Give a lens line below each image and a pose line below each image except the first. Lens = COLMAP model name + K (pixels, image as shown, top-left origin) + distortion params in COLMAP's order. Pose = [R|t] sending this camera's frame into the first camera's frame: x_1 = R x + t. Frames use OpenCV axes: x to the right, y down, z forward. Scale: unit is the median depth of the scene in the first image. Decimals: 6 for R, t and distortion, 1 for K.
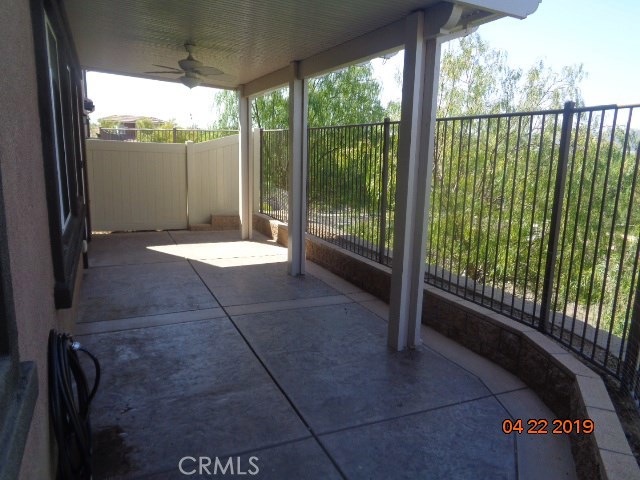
lens RADIAL K [[480.8, 0, 322.1], [0, 480.8, 239.6], [0, 0, 1]] dist [-0.010113, 0.006670]
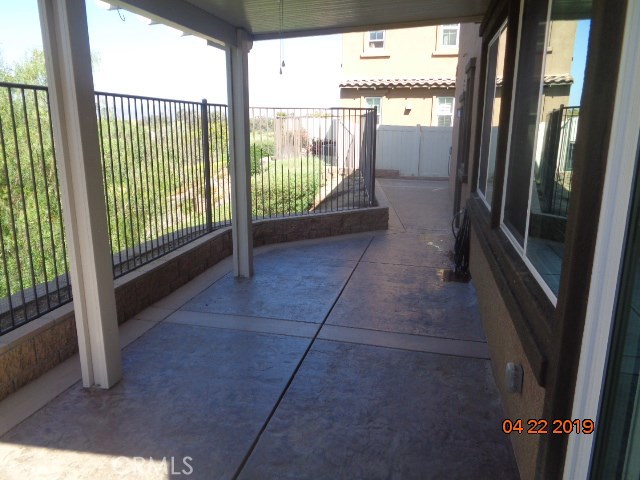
lens RADIAL K [[480.8, 0, 322.3], [0, 480.8, 243.7], [0, 0, 1]] dist [-0.010113, 0.006670]
pose [[-0.796534, -0.166243, 0.581289, -0.764723], [0.089065, 0.918700, 0.384783, -0.355084], [-0.597997, 0.358265, -0.716970, 1.767637]]
